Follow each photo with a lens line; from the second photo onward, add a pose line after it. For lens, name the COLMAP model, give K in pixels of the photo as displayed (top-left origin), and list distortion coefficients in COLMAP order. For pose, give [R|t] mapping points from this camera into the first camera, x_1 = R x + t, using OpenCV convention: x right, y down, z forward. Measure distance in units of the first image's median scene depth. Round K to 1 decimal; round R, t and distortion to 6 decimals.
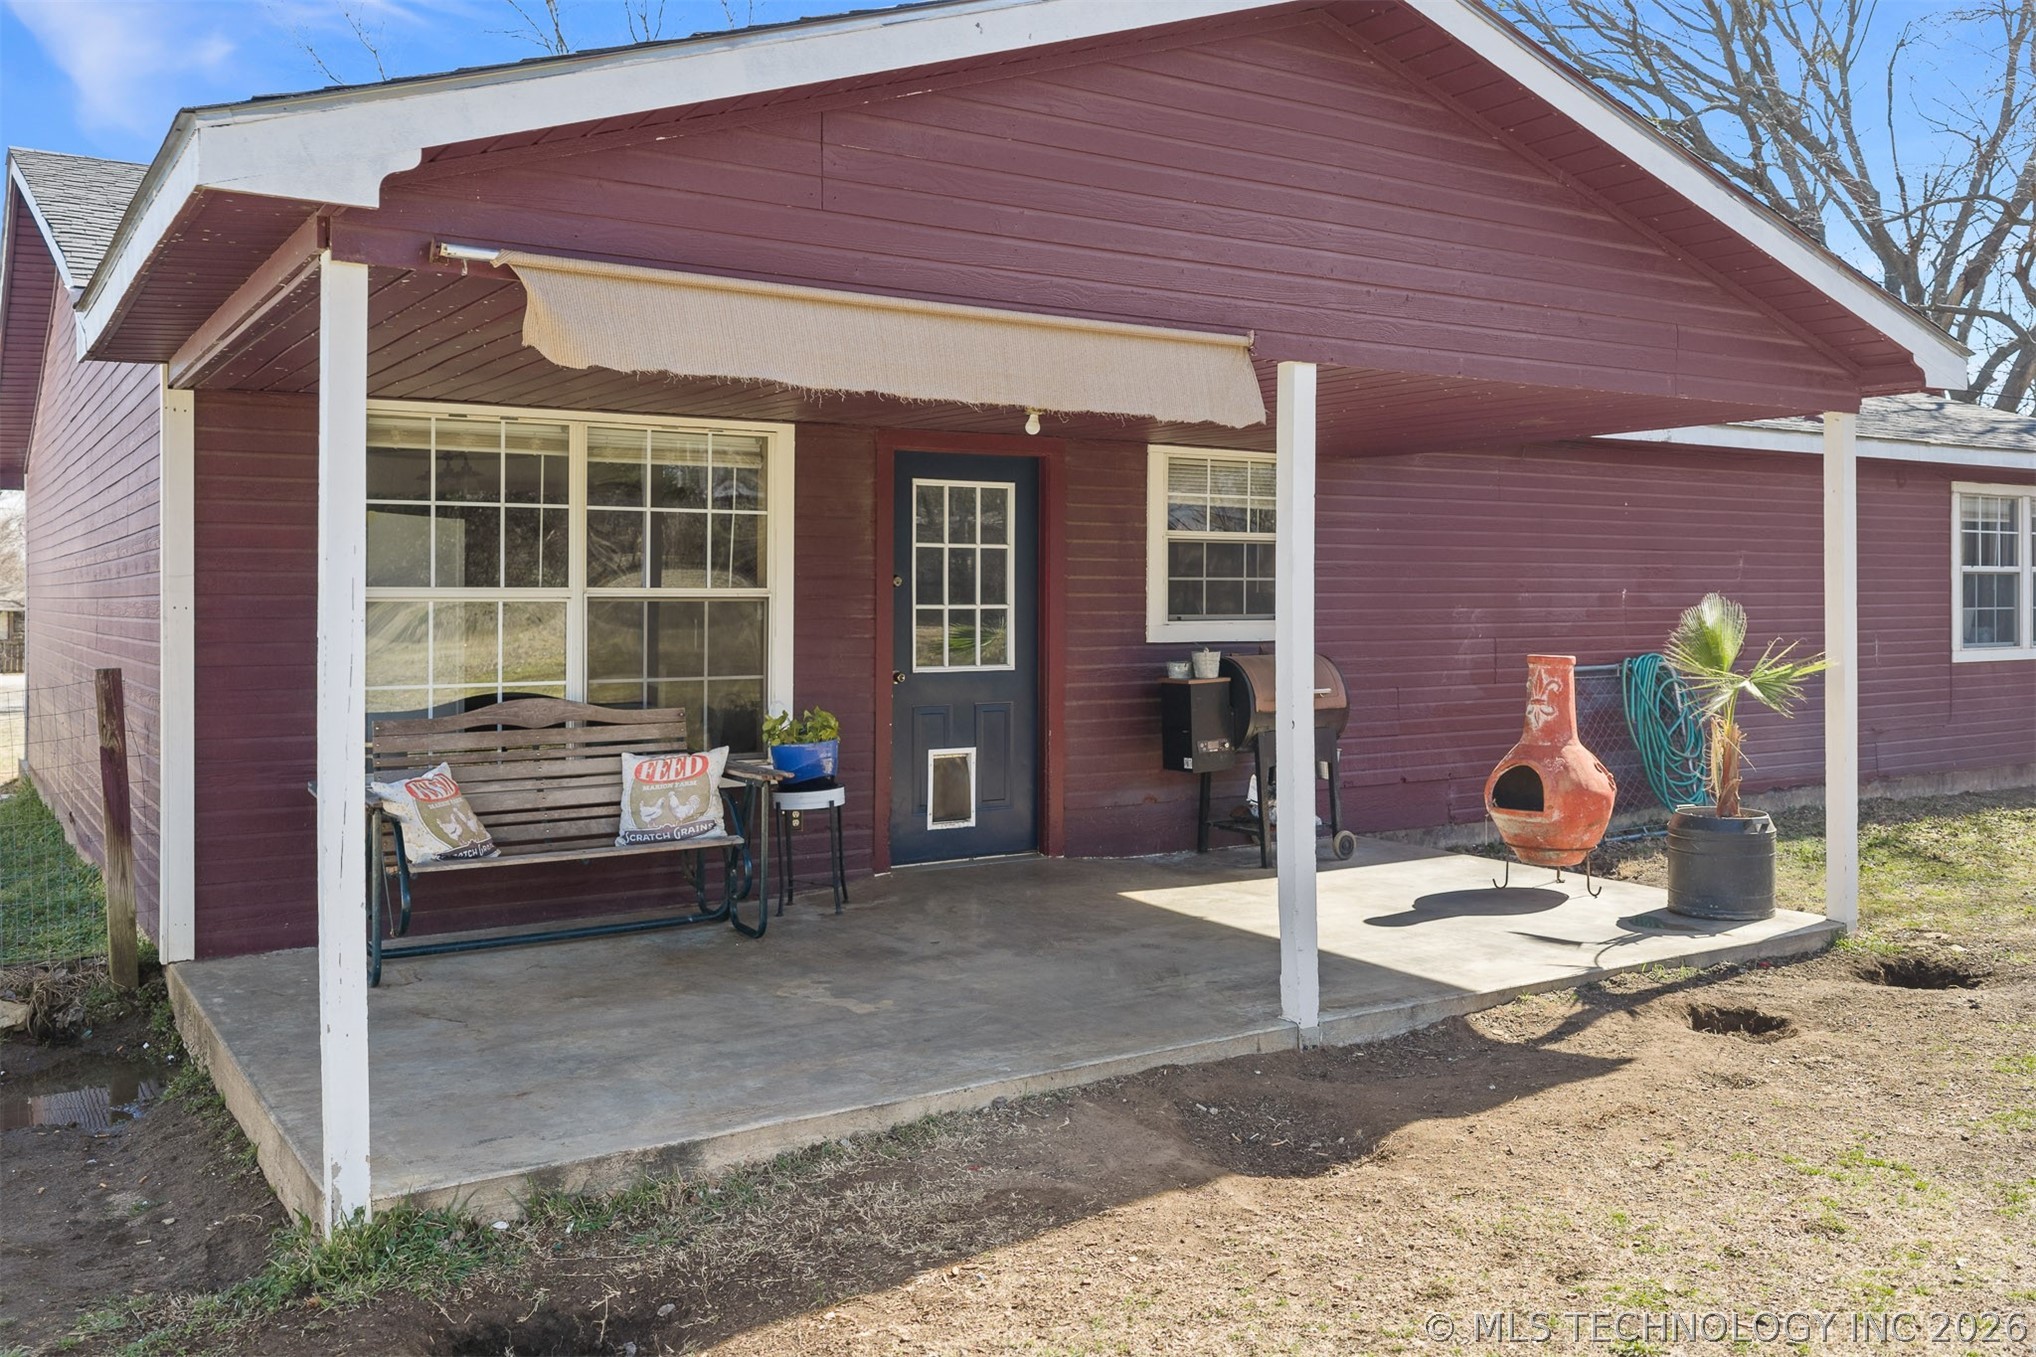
lens RADIAL K [[1729.9, 0, 1007.0], [0, 1729.9, 582.2], [0, 0, 1]] dist [0.020853, -0.037994]
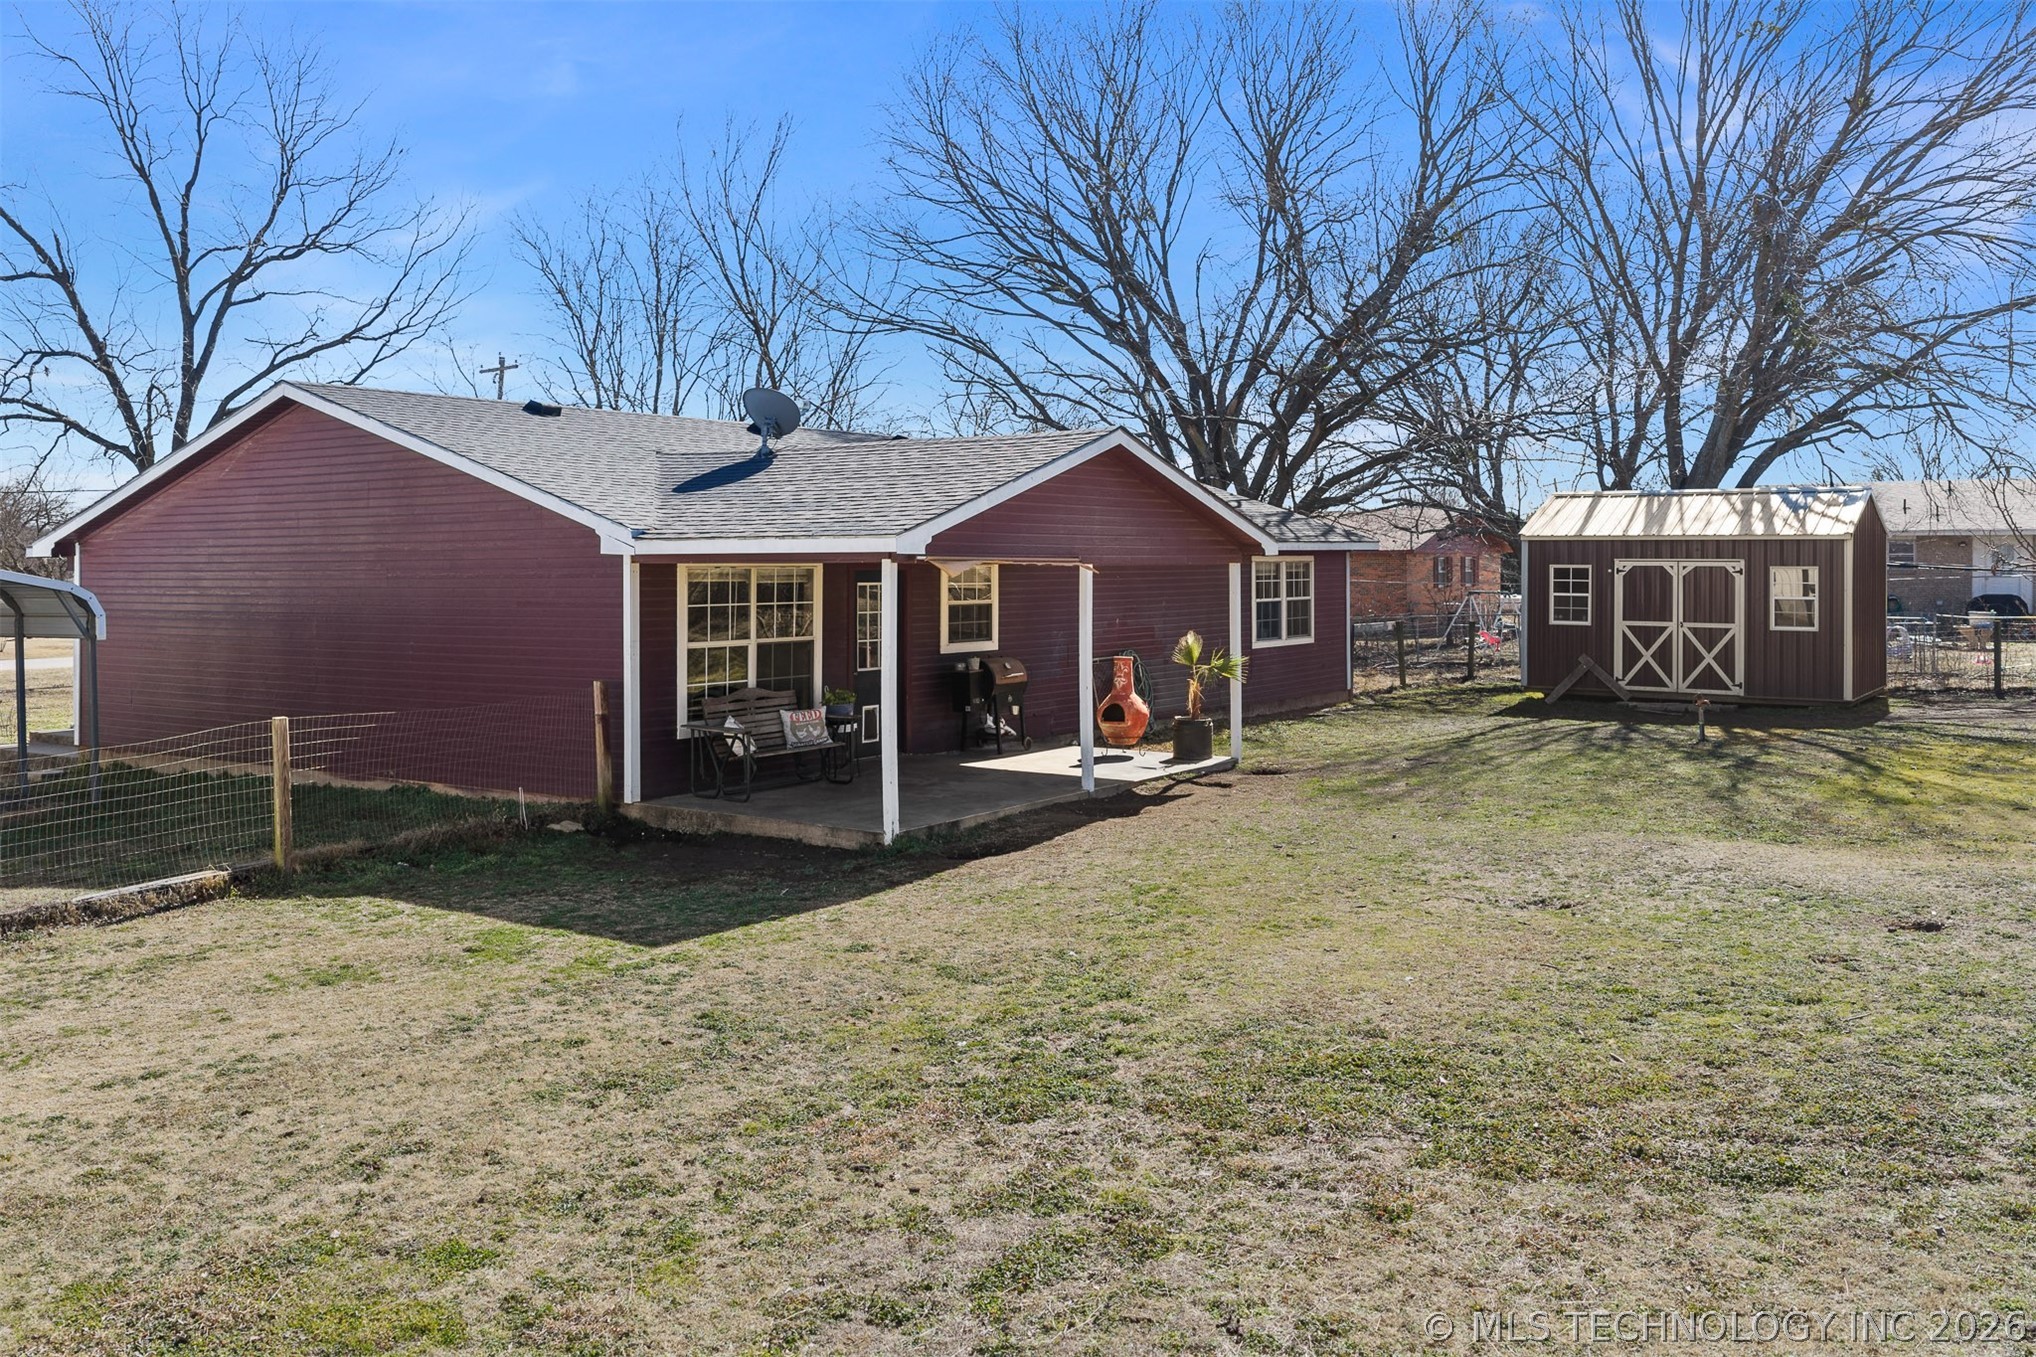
lens RADIAL K [[1729.9, 0, 1021.9], [0, 1729.9, 589.2], [0, 0, 1]] dist [0.020853, -0.037994]
pose [[0.920734, -0.008931, 0.390089, -0.686880], [0.001659, 0.999819, 0.018976, -0.088724], [-0.390187, -0.016825, 0.920582, -1.046982]]
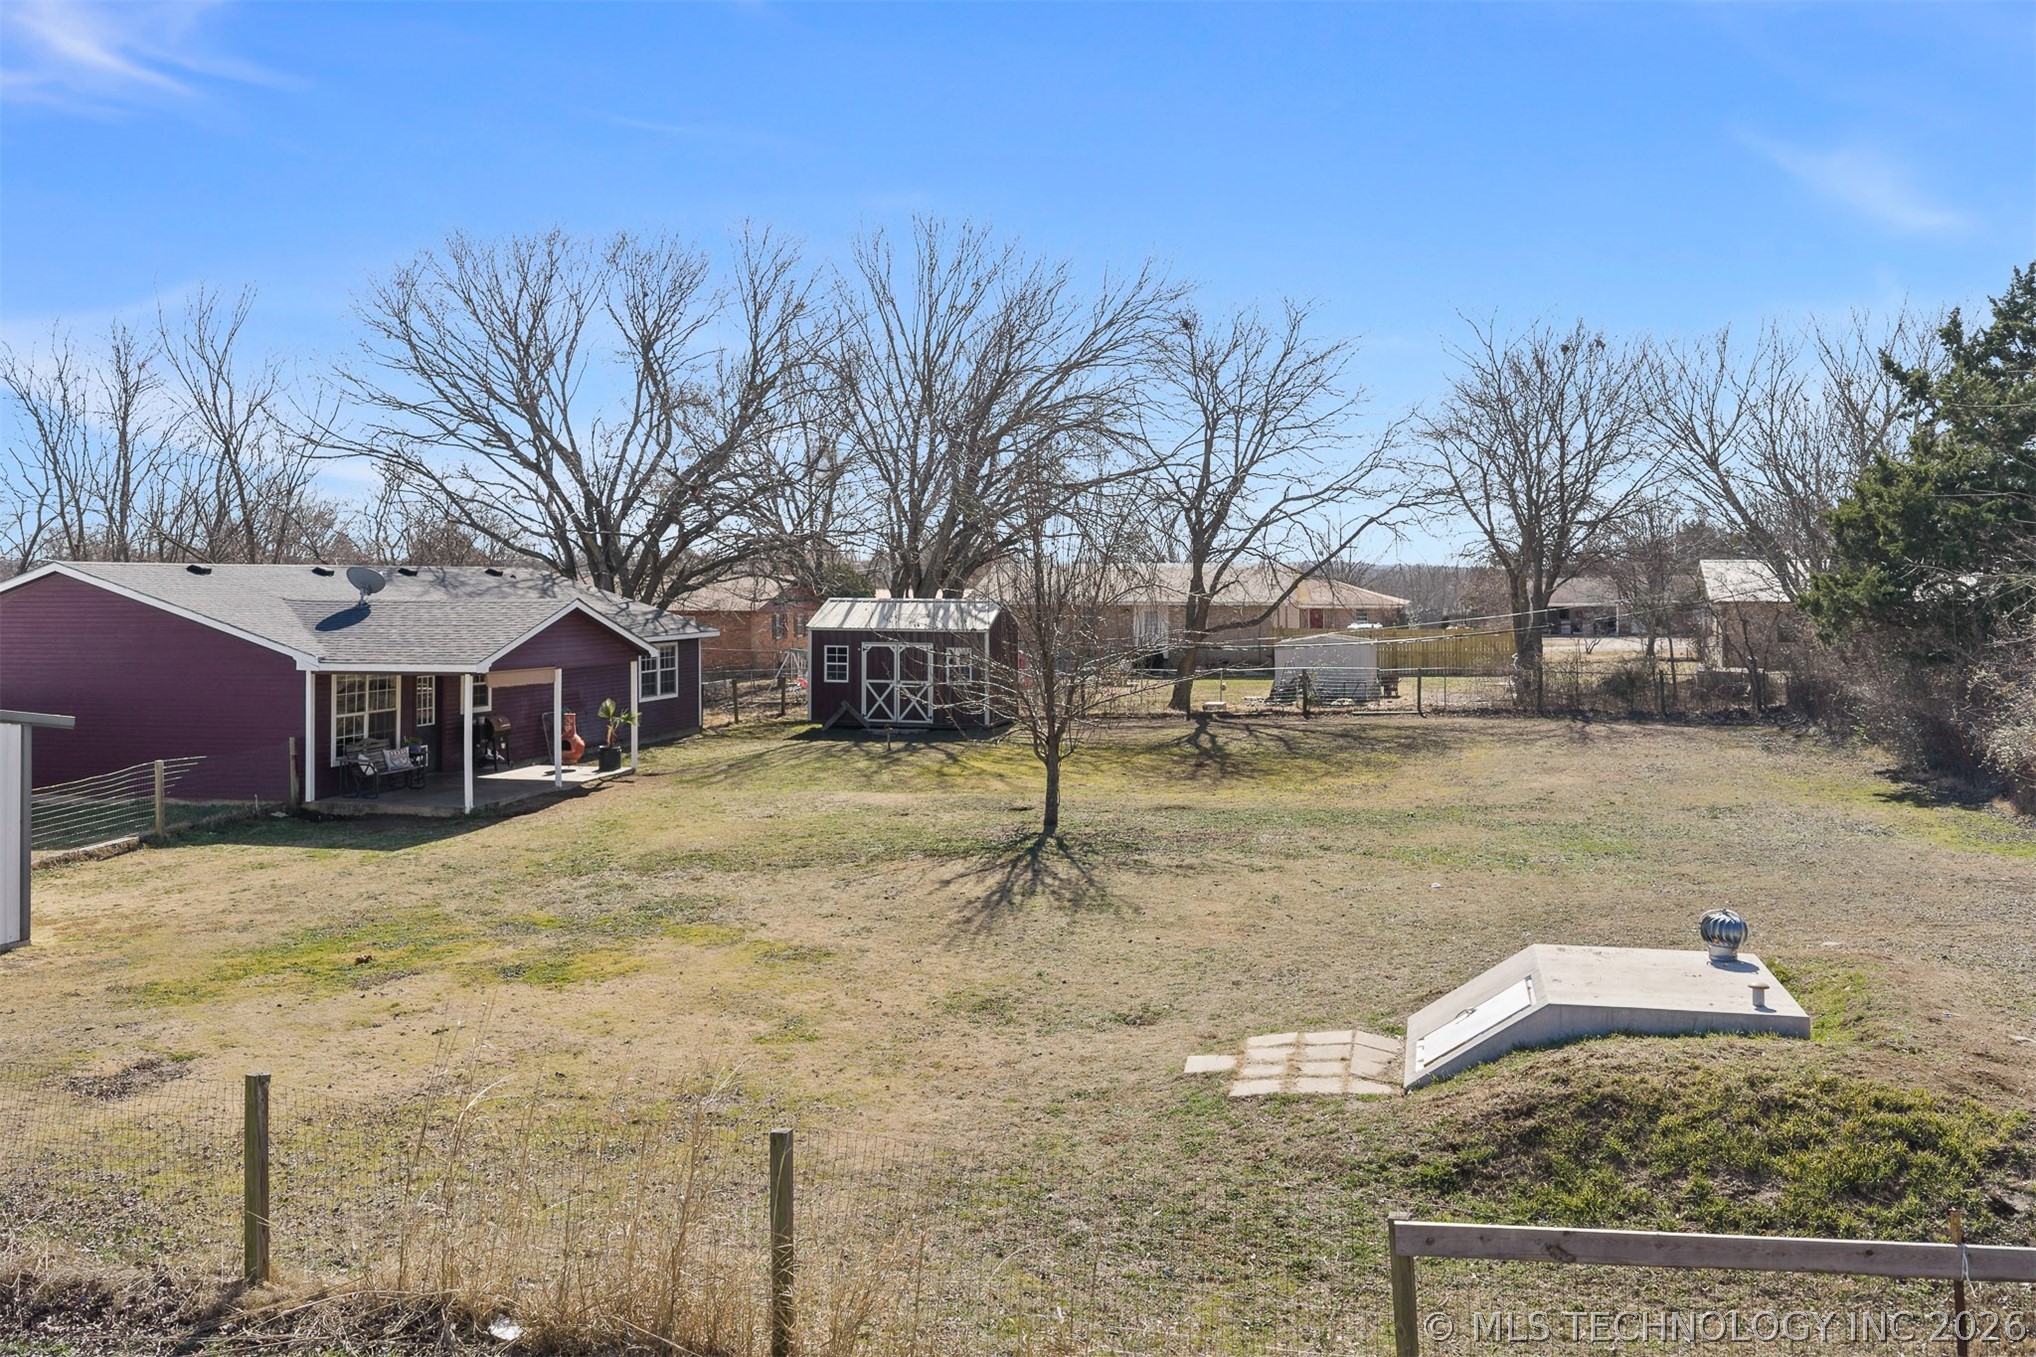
lens RADIAL K [[1684.2, 0, 1044.2], [0, 1684.2, 610.9], [0, 0, 1]] dist [0.002400, -0.007515]
pose [[0.709618, -0.008728, 0.704533, -1.635301], [-0.003131, 0.999874, 0.015541, -0.256717], [-0.704580, -0.013234, 0.709501, -2.537669]]
